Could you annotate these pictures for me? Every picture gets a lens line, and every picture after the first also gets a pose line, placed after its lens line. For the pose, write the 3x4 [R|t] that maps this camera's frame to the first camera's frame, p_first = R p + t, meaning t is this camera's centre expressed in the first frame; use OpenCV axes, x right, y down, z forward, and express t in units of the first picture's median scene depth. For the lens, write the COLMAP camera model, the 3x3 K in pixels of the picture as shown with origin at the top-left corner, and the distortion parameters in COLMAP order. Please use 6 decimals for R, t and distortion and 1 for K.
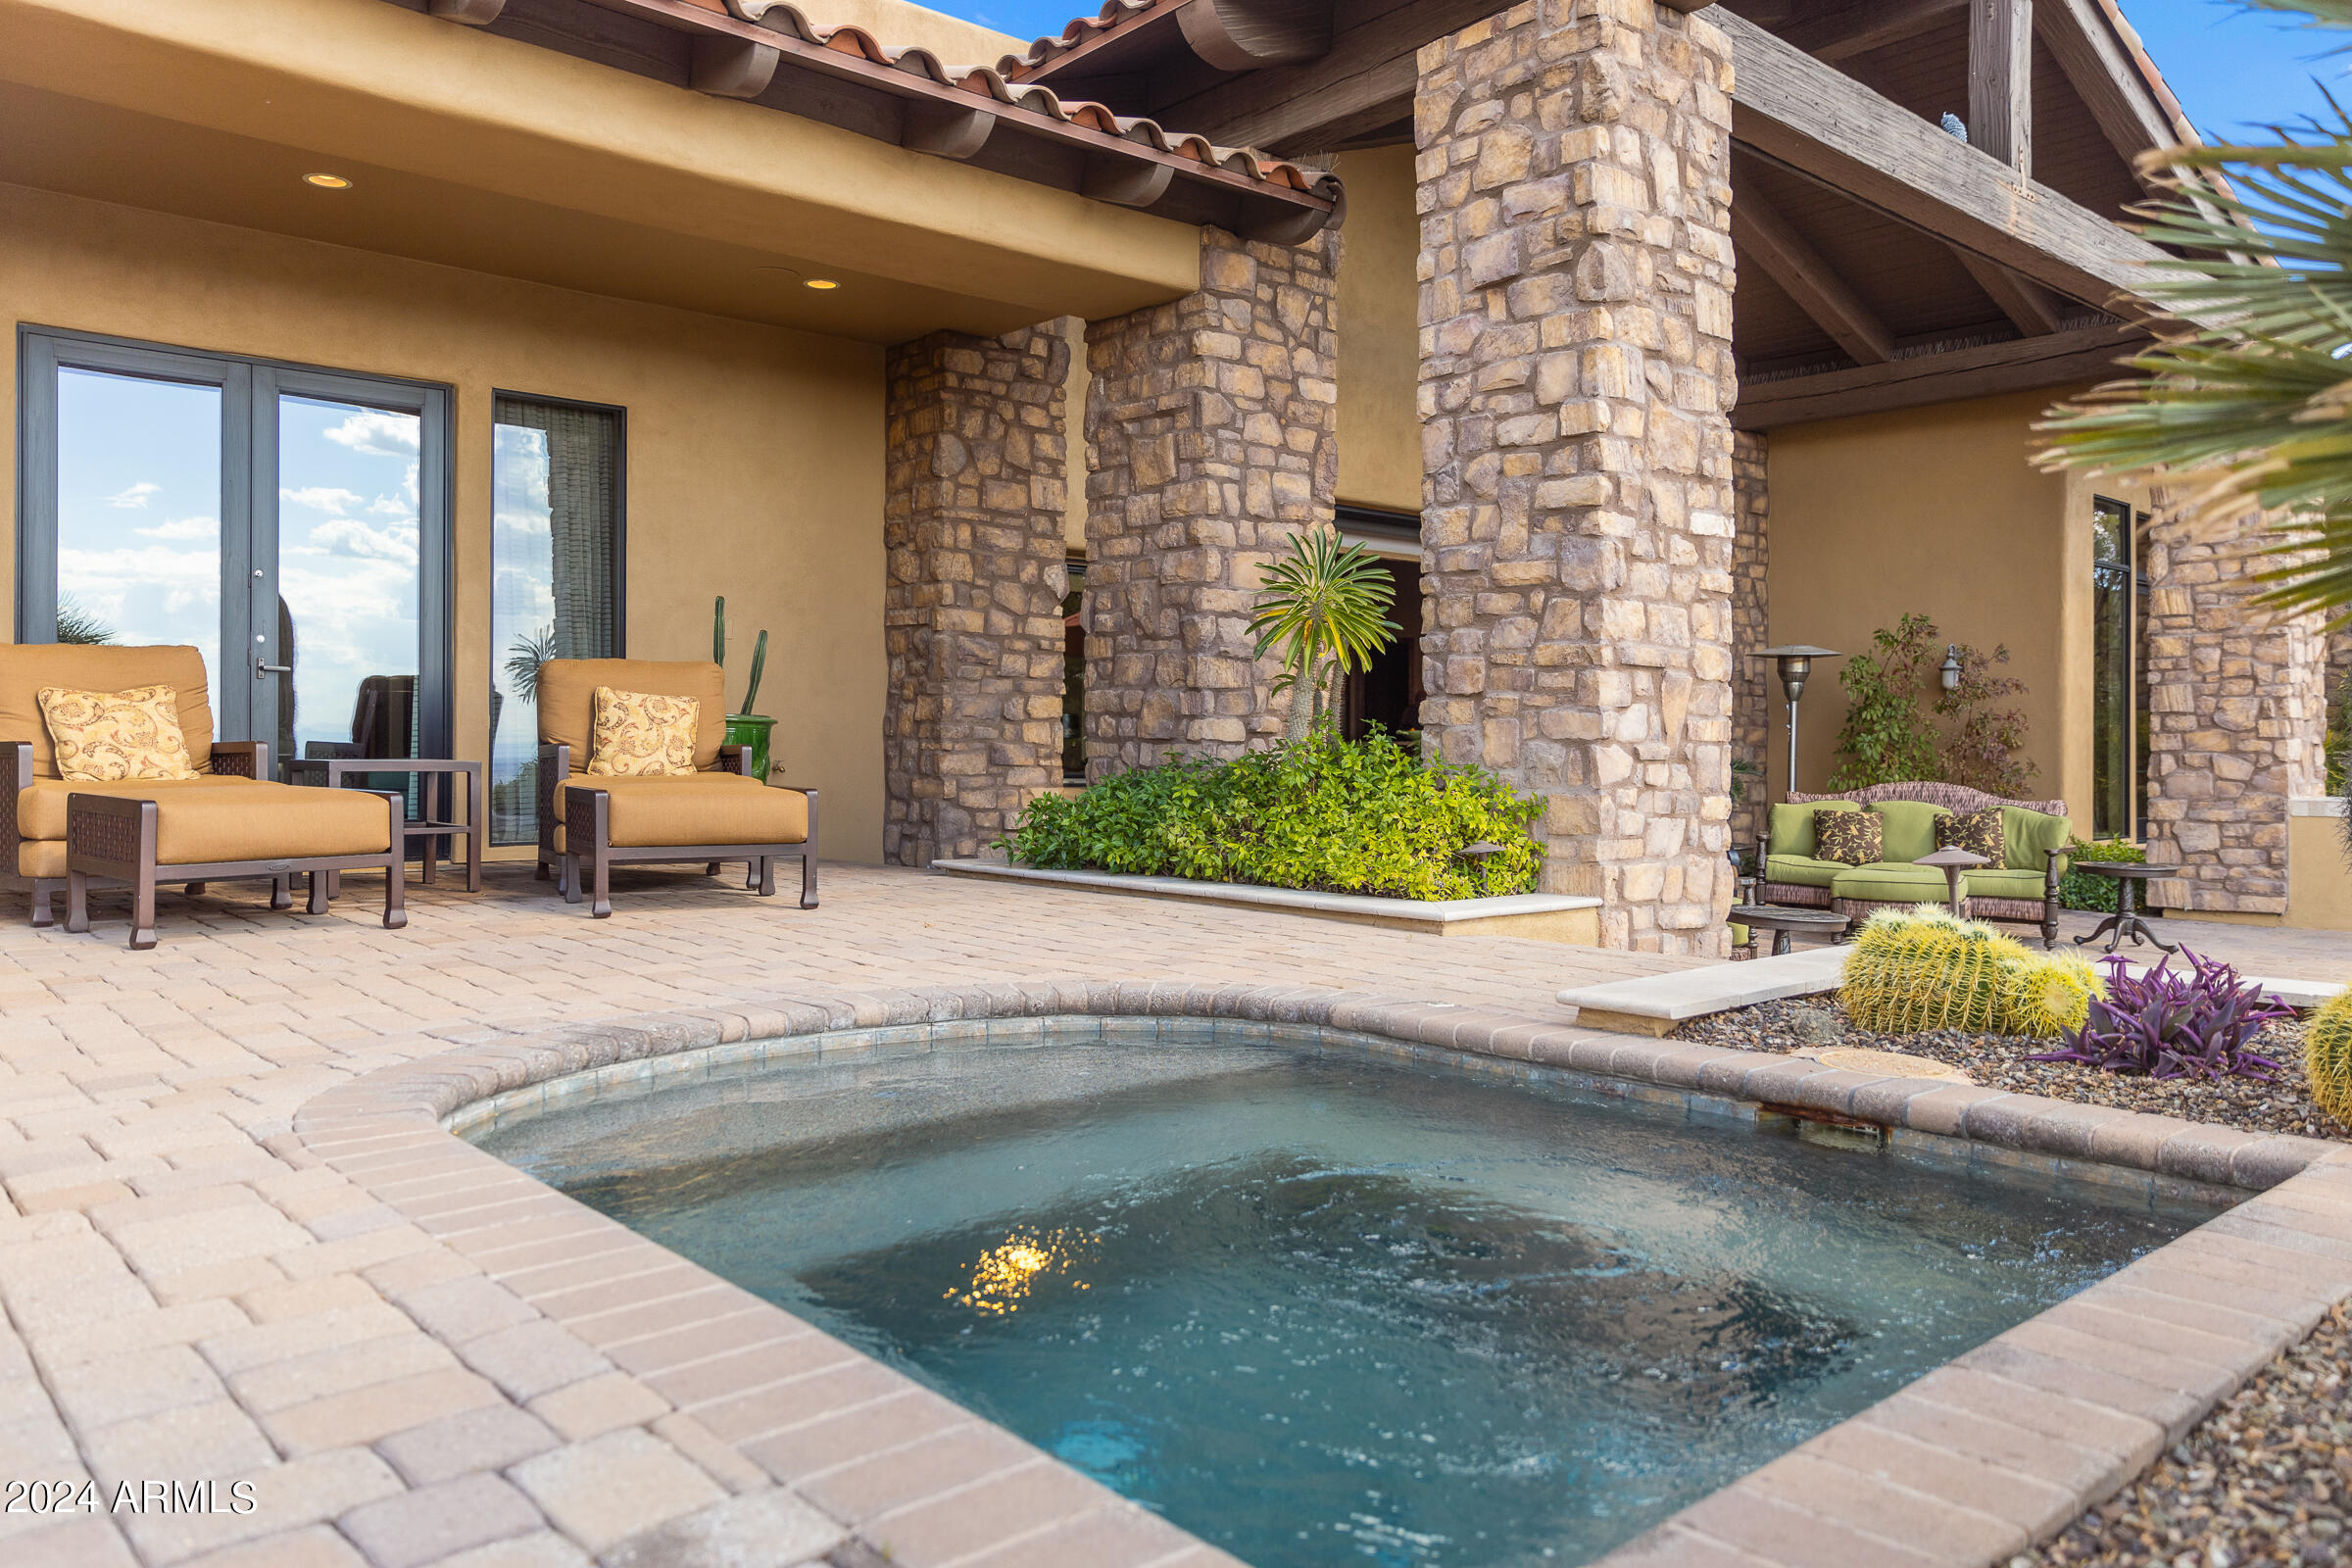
lens RADIAL K [[1671.9, 0, 1169.9], [0, 1671.9, 744.3], [0, 0, 1]] dist [-0.006085, -0.000842]
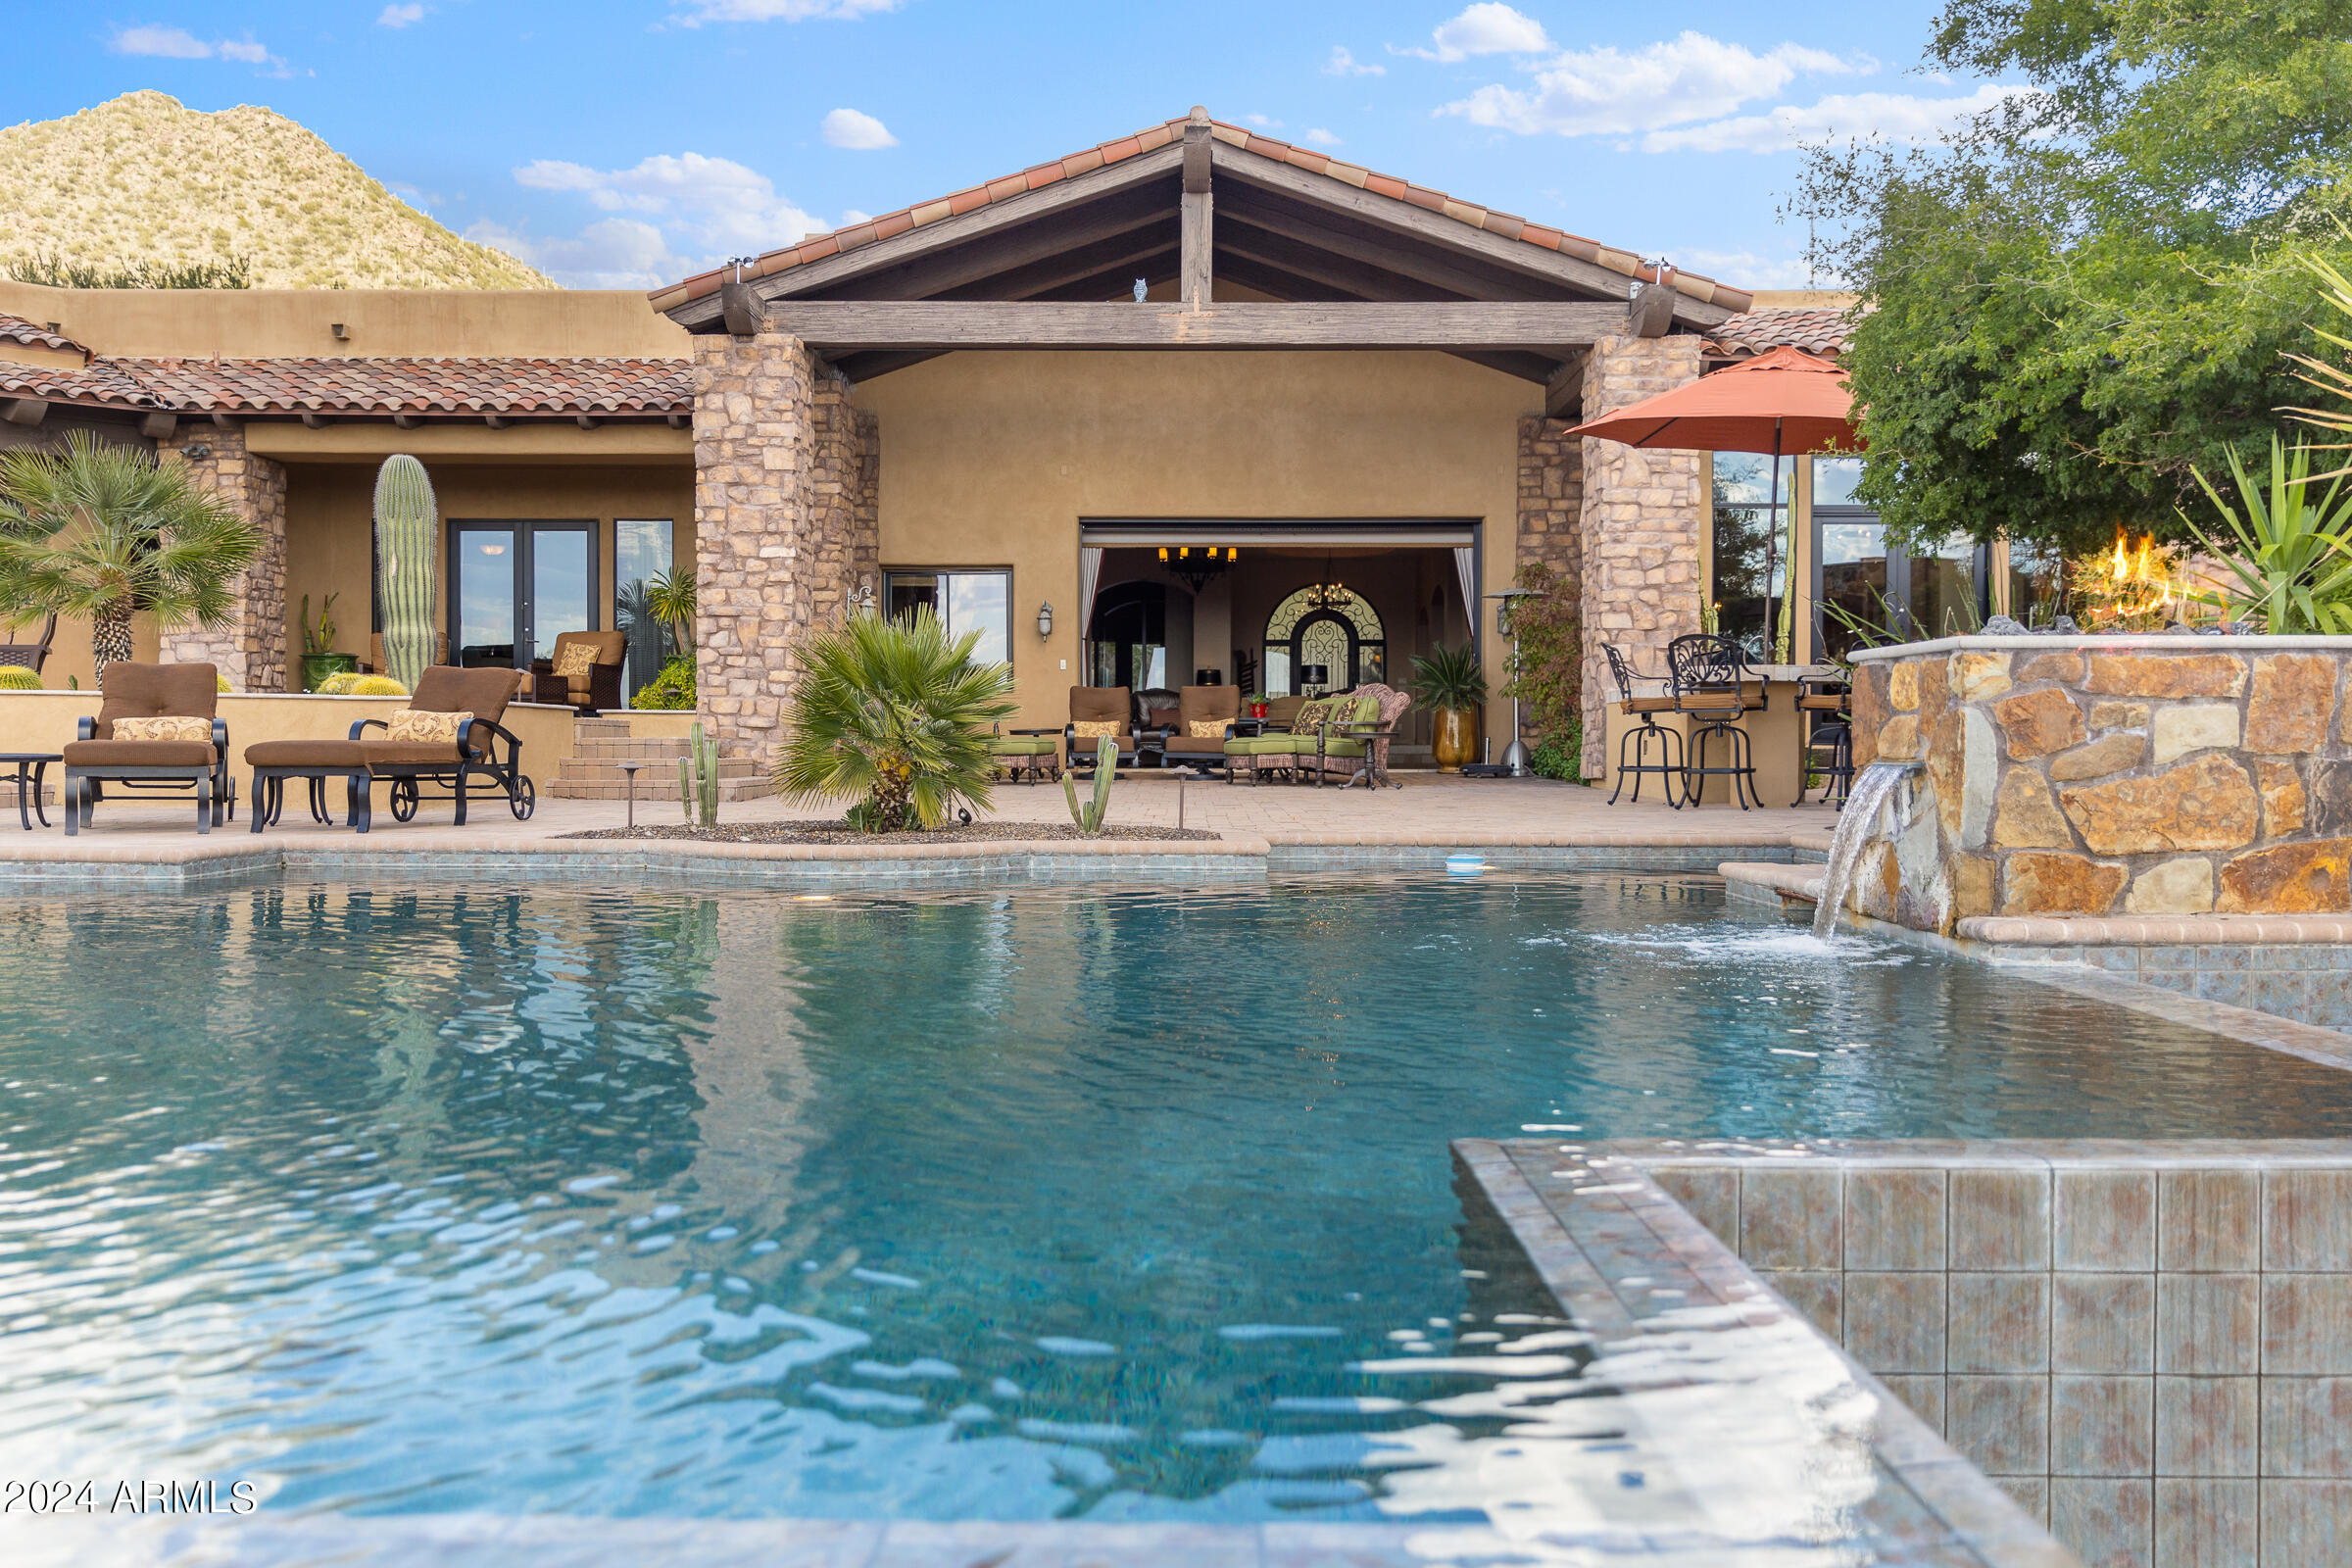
lens RADIAL K [[1900.5, 0, 1179.5], [0, 1900.5, 774.3], [0, 0, 1]] dist [-0.008098, 0.012909]
pose [[0.739994, 0.010548, -0.672531, 2.457646], [-0.001704, 0.999903, 0.013807, 0.134339], [0.672612, -0.009071, 0.739940, -0.551564]]
